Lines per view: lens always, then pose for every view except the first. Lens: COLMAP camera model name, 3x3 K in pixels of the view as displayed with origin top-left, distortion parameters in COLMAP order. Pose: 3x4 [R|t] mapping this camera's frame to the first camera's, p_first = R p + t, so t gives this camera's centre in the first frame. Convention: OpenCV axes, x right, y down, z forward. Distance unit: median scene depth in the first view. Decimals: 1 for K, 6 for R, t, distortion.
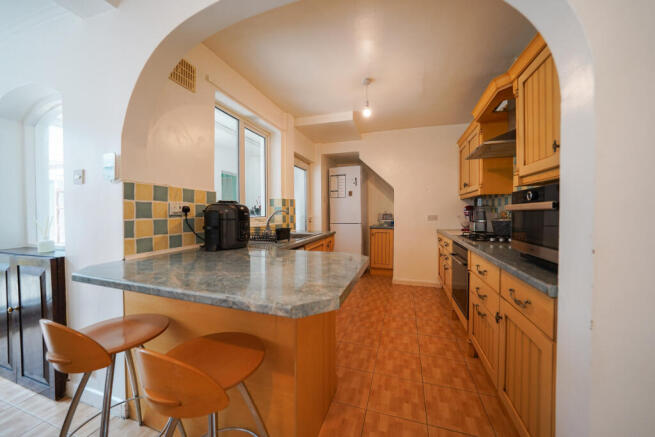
lens RADIAL K [[228.5, 0, 325.9], [0, 228.5, 214.6], [0, 0, 1]] dist [-0.013740, 0.000304]
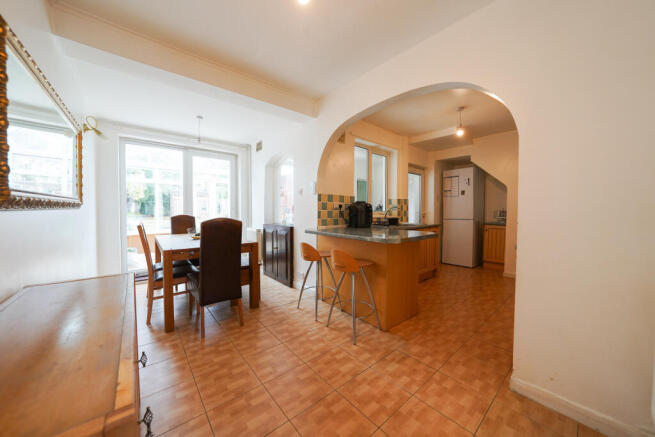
lens RADIAL K [[228.5, 0, 324.9], [0, 228.5, 216.6], [0, 0, 1]] dist [-0.013740, 0.000304]
pose [[0.845622, 0.022084, -0.533325, 0.213126], [-0.014146, 0.999720, 0.018967, 0.021627], [0.533595, -0.008494, 0.845698, -0.490293]]
